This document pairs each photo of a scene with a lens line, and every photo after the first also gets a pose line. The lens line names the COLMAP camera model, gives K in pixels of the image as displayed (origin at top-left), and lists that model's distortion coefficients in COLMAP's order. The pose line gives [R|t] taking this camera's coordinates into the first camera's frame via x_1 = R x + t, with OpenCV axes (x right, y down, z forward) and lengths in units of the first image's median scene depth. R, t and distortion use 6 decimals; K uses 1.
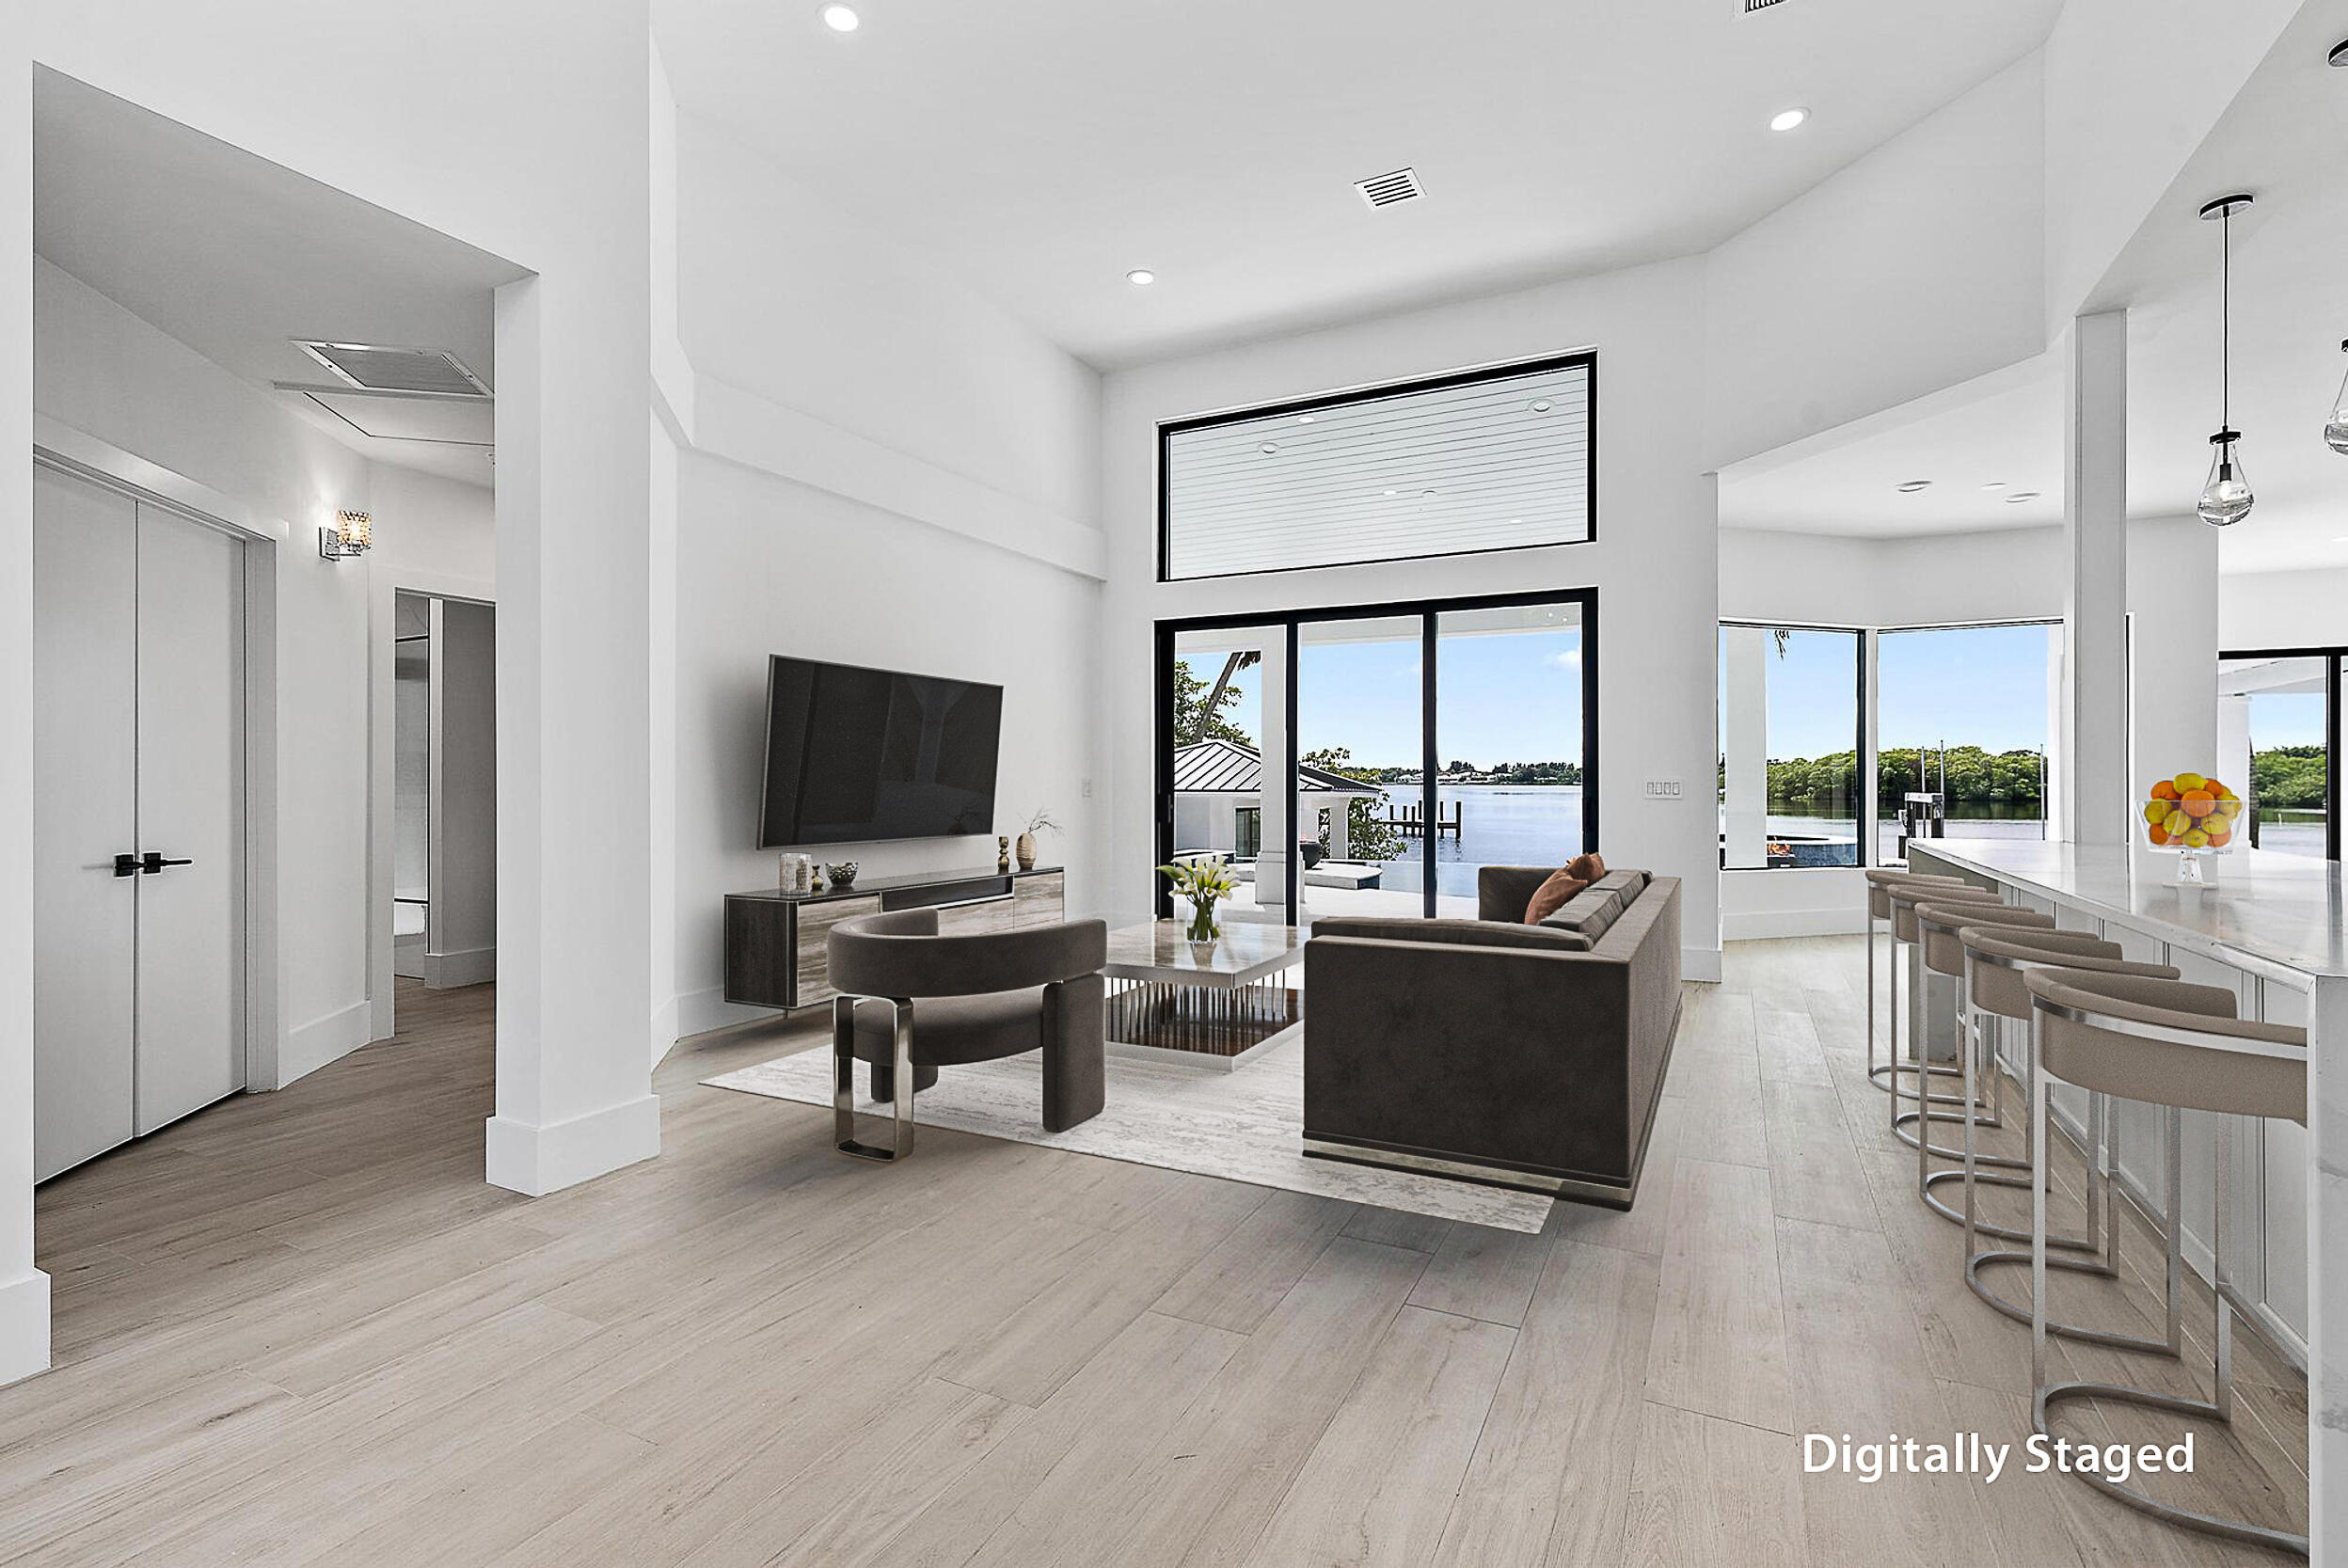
lens RADIAL K [[1069.9, 0, 1176.3], [0, 1069.9, 789.8], [0, 0, 1]] dist [0.002278, -0.000519]
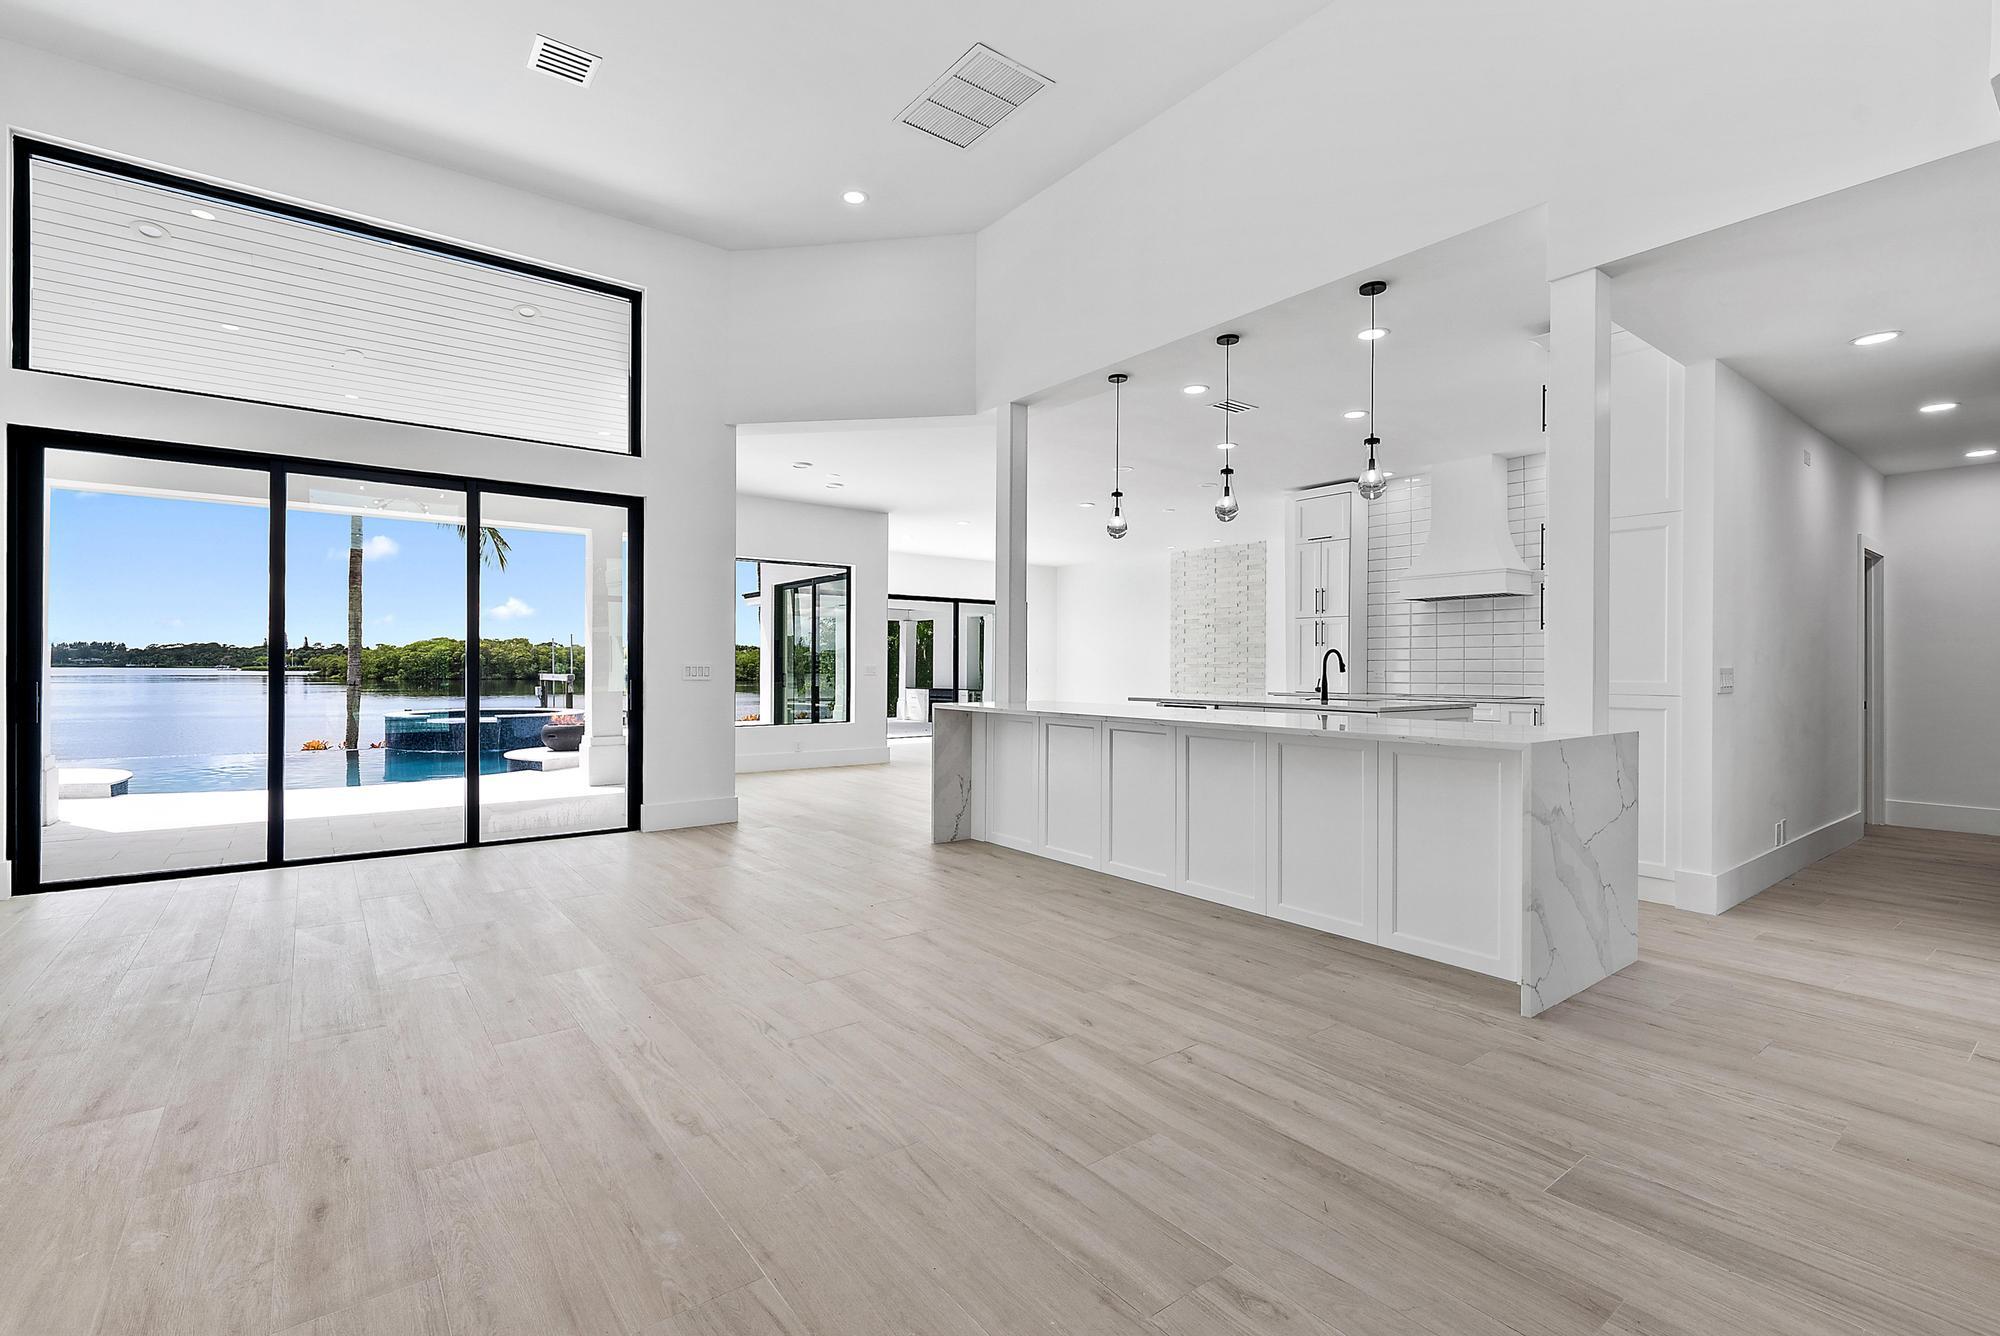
lens RADIAL K [[873.7, 0, 1006.5], [0, 873.7, 666.6], [0, 0, 1]] dist [0.001922, -0.000869]
pose [[0.442952, 0.003168, 0.896540, -0.275954], [0.001568, 0.999989, -0.004308, -0.002869], [-0.896544, 0.003314, 0.442942, 0.234097]]
